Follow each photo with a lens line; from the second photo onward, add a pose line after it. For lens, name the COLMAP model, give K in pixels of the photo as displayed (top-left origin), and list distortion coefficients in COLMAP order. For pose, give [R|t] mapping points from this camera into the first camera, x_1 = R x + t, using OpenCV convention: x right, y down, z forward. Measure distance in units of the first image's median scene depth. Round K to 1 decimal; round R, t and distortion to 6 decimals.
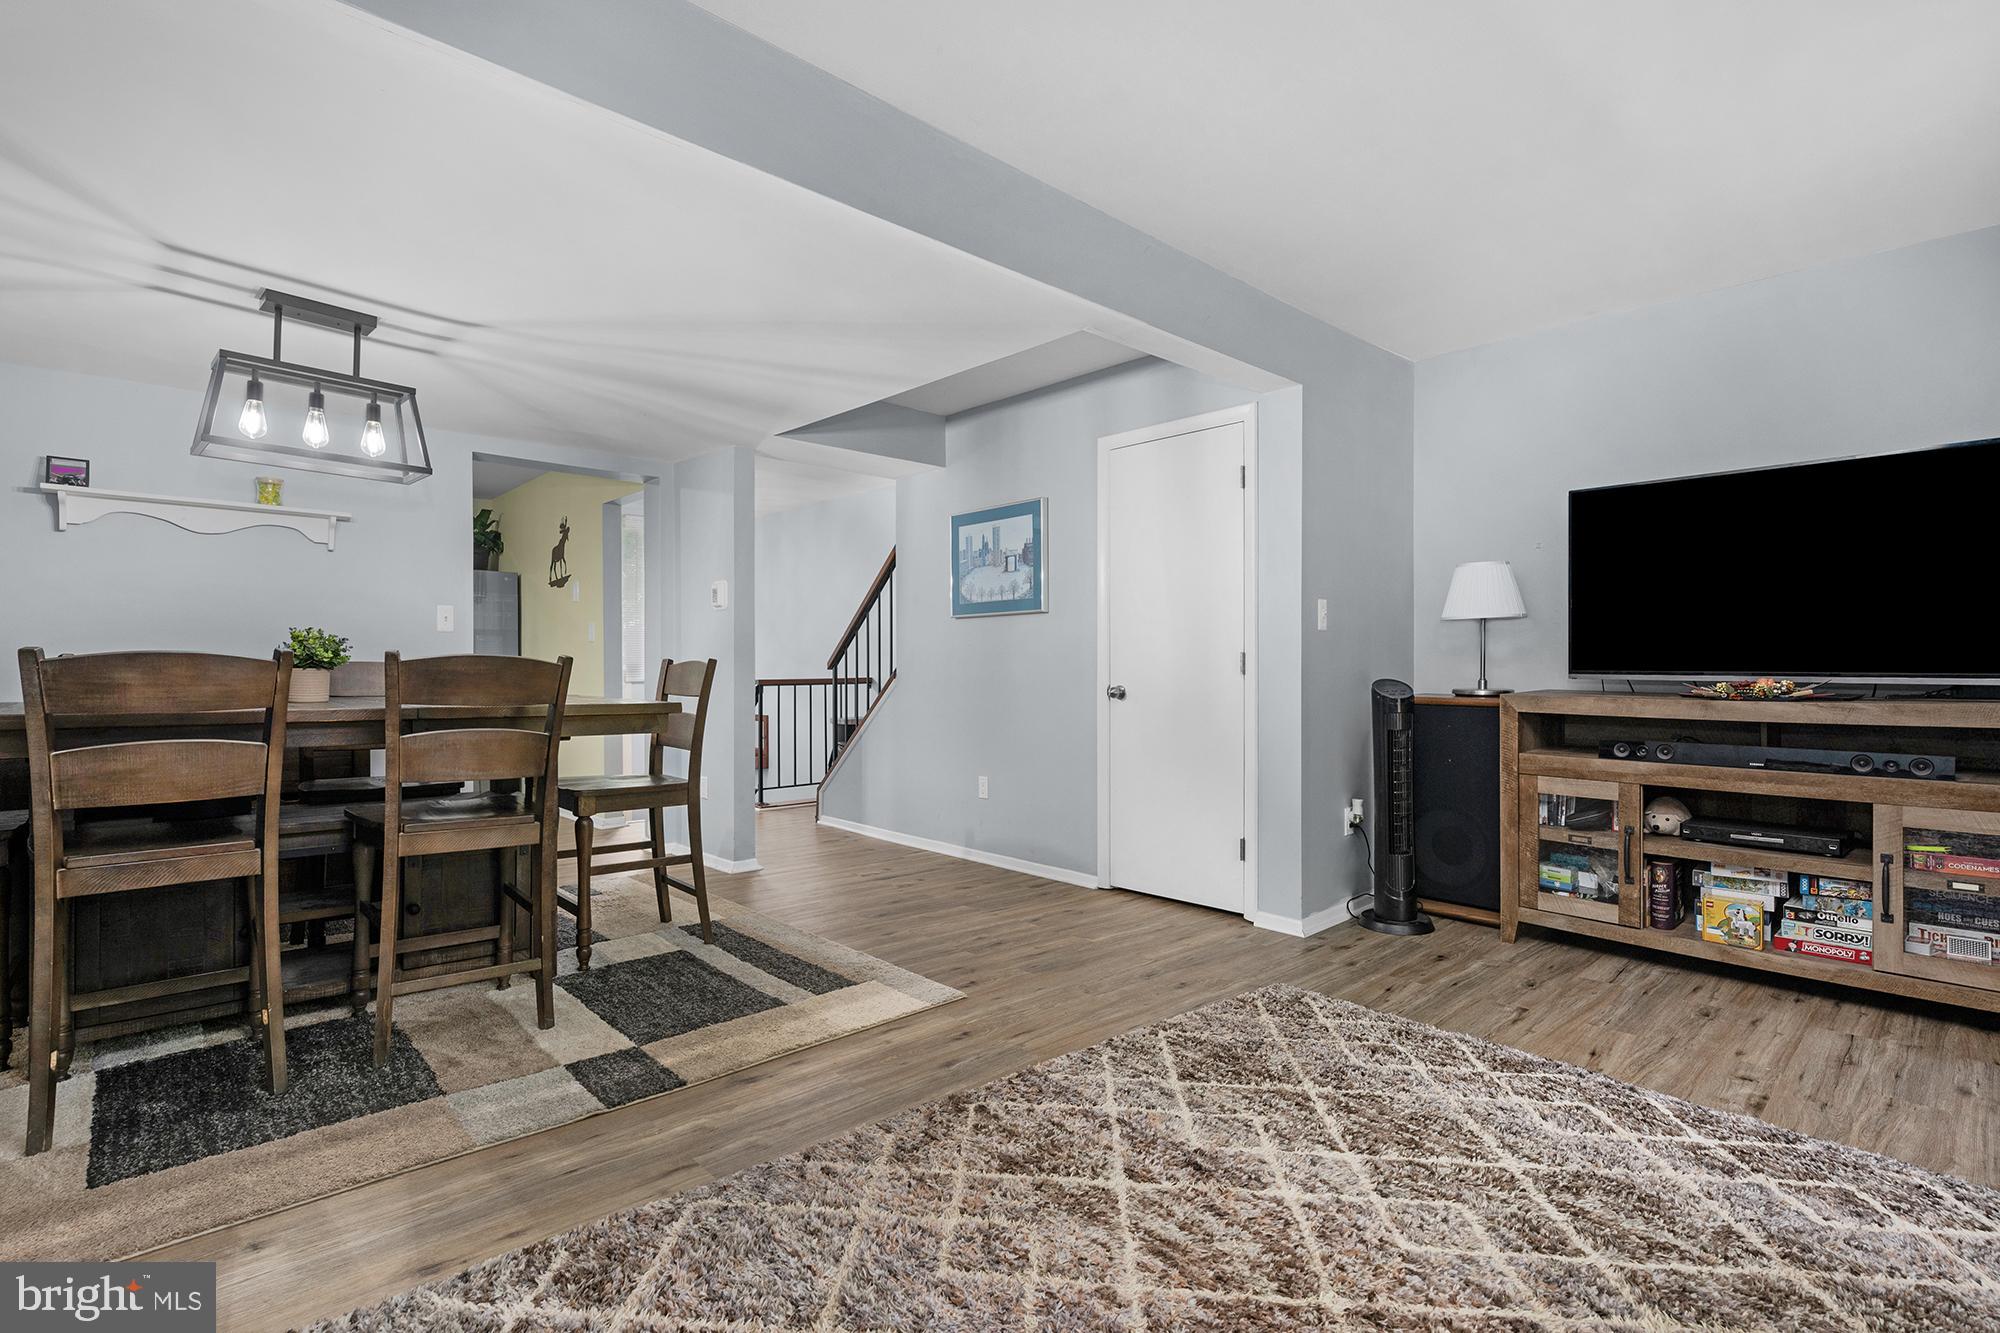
lens RADIAL K [[946.7, 0, 983.3], [0, 946.7, 662.6], [0, 0, 1]] dist [-0.003536, 0.000994]
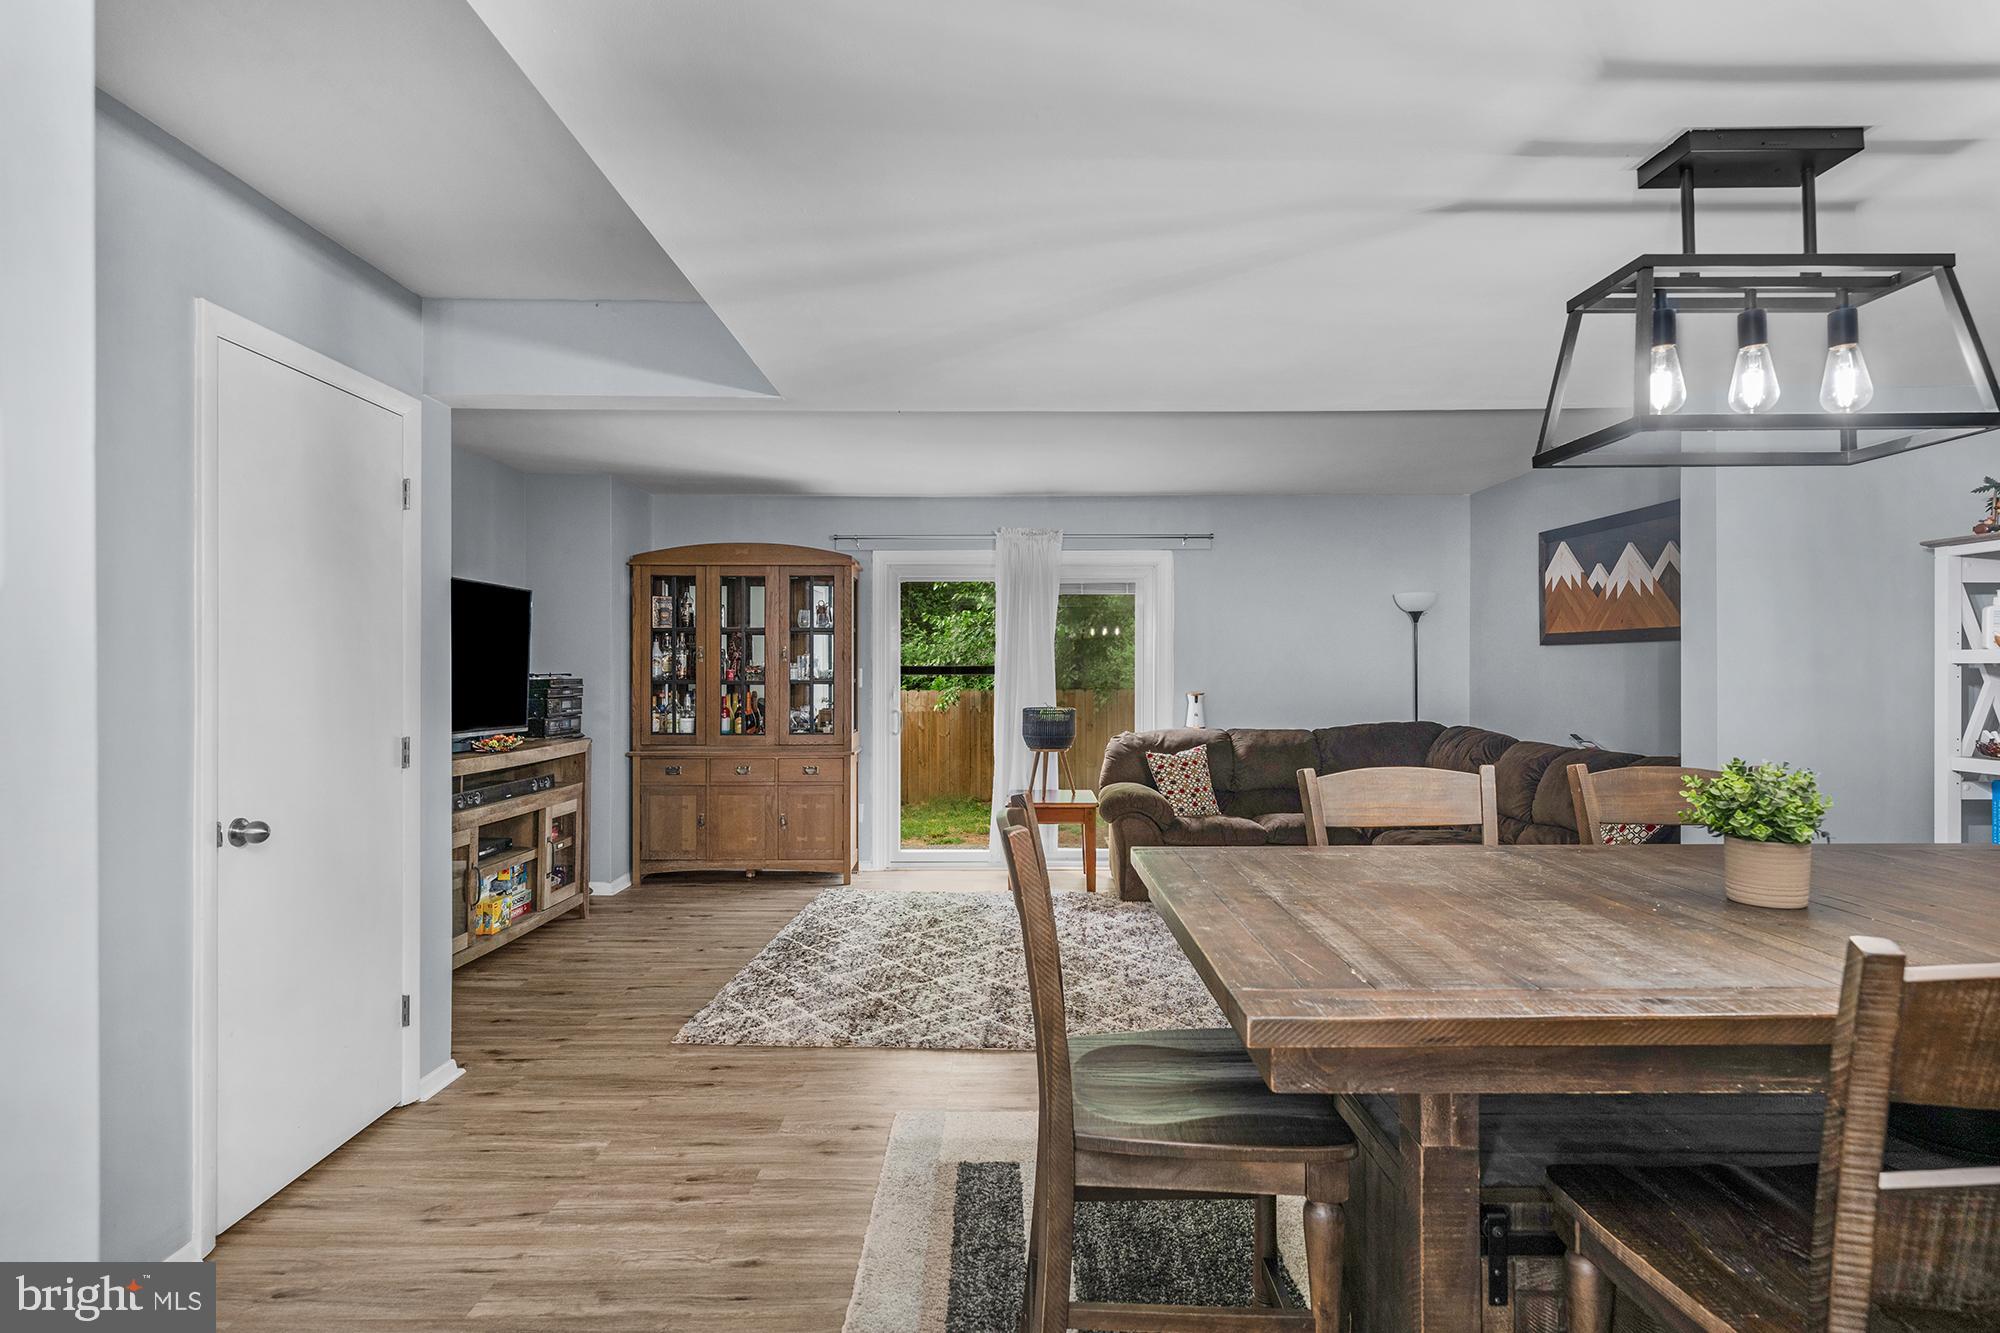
lens RADIAL K [[1004.3, 0, 991.9], [0, 1004.3, 667.7], [0, 0, 1]] dist [-0.000630, -0.000030]
pose [[-0.733608, 0.001659, 0.679570, -0.971948], [-0.002884, 0.999980, -0.005555, -0.102280], [-0.679566, -0.006035, -0.733589, 2.135231]]
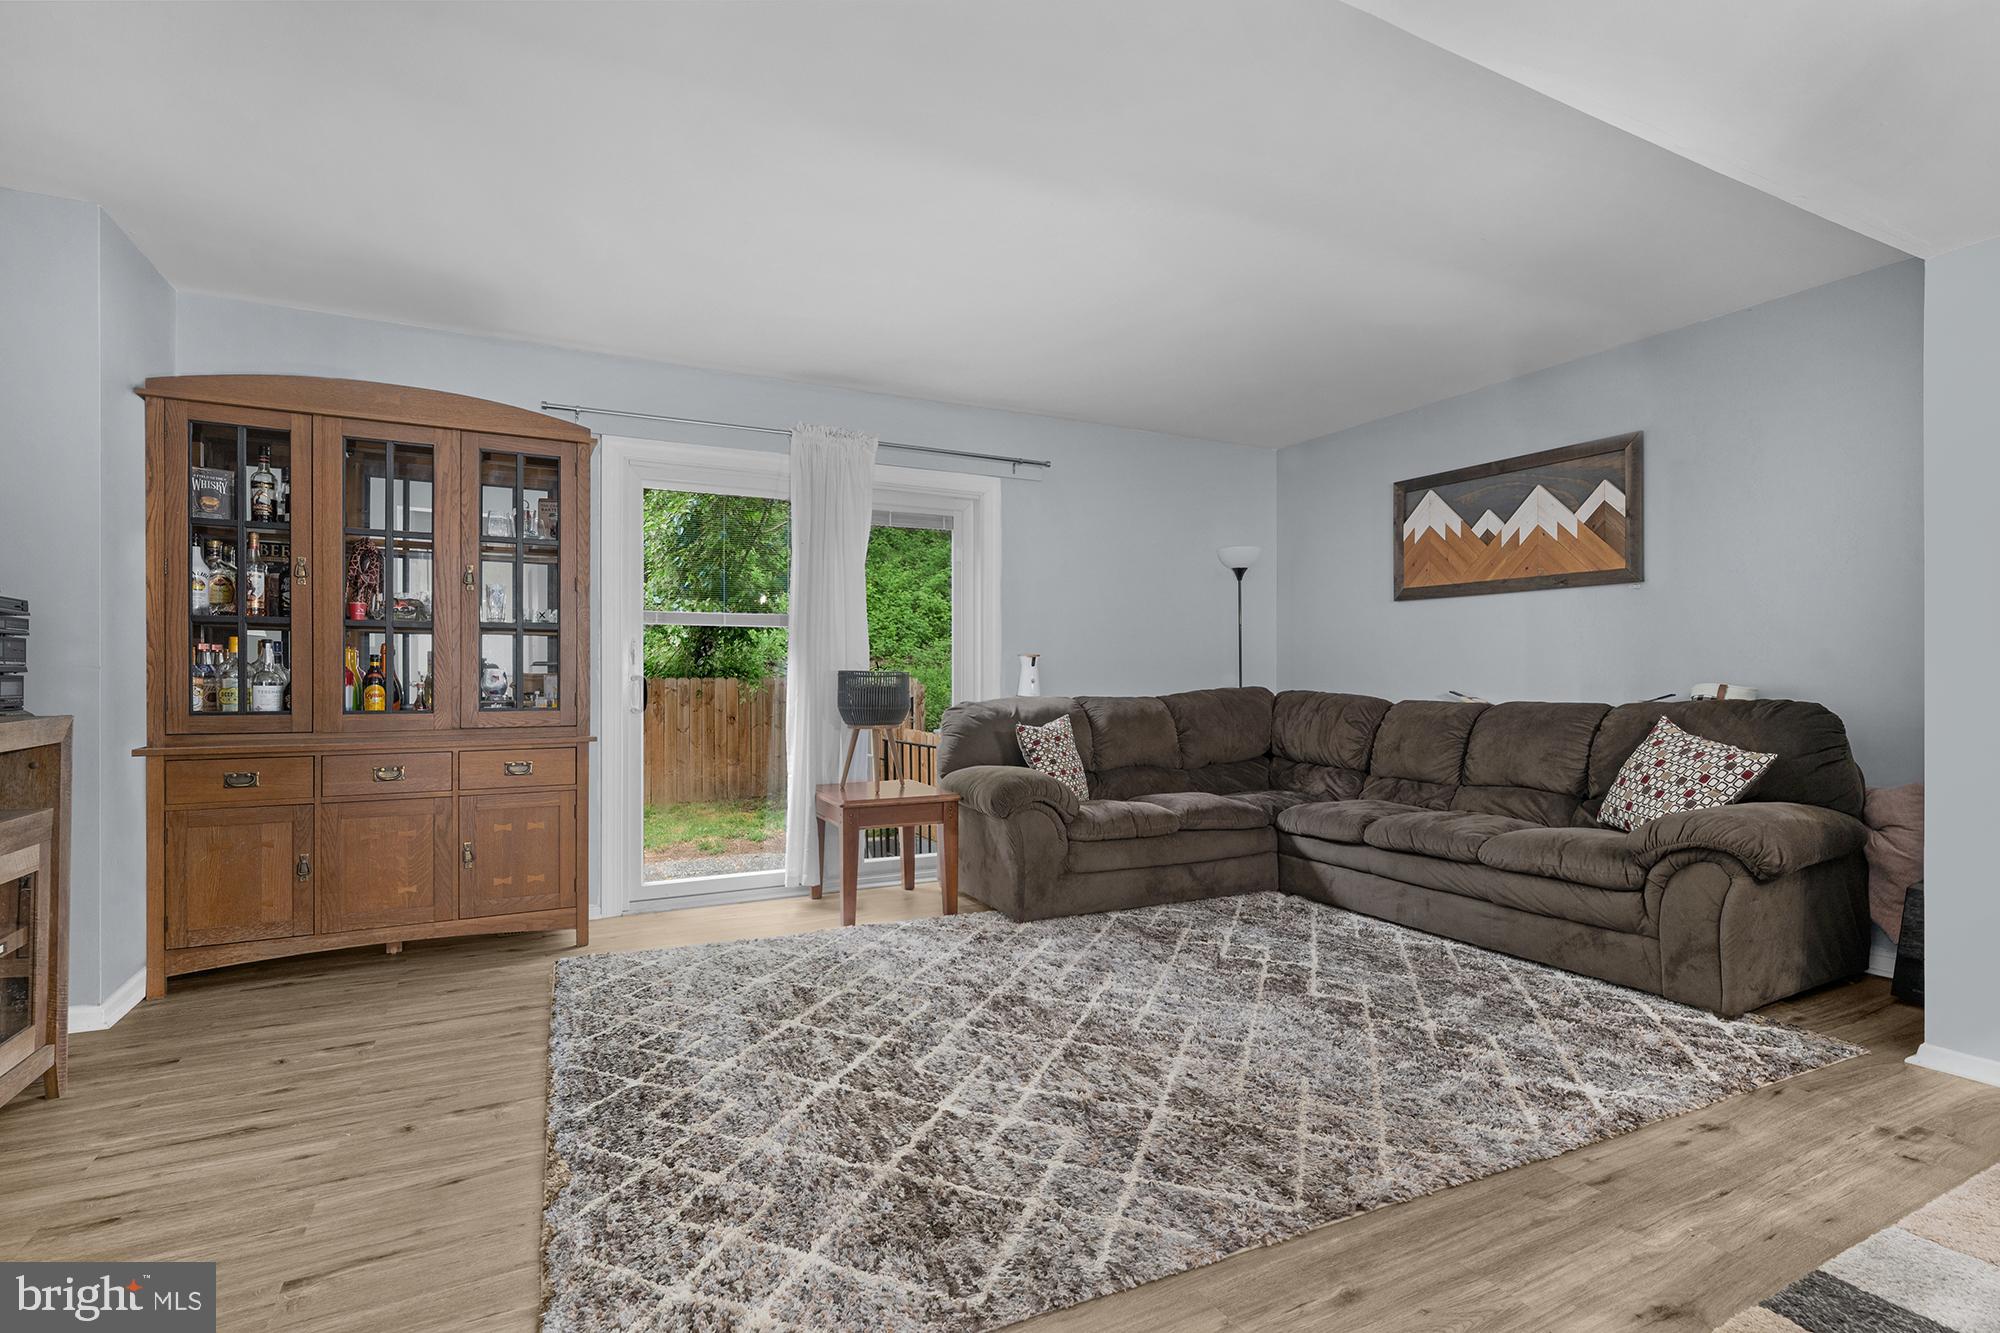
lens RADIAL K [[946.7, 0, 991.1], [0, 946.7, 676.9], [0, 0, 1]] dist [-0.003536, 0.000994]
pose [[-0.964714, -0.000478, 0.263300, 0.030647], [-0.001501, 0.999992, -0.003684, 0.010315], [-0.263296, -0.003949, -0.964707, 1.799906]]
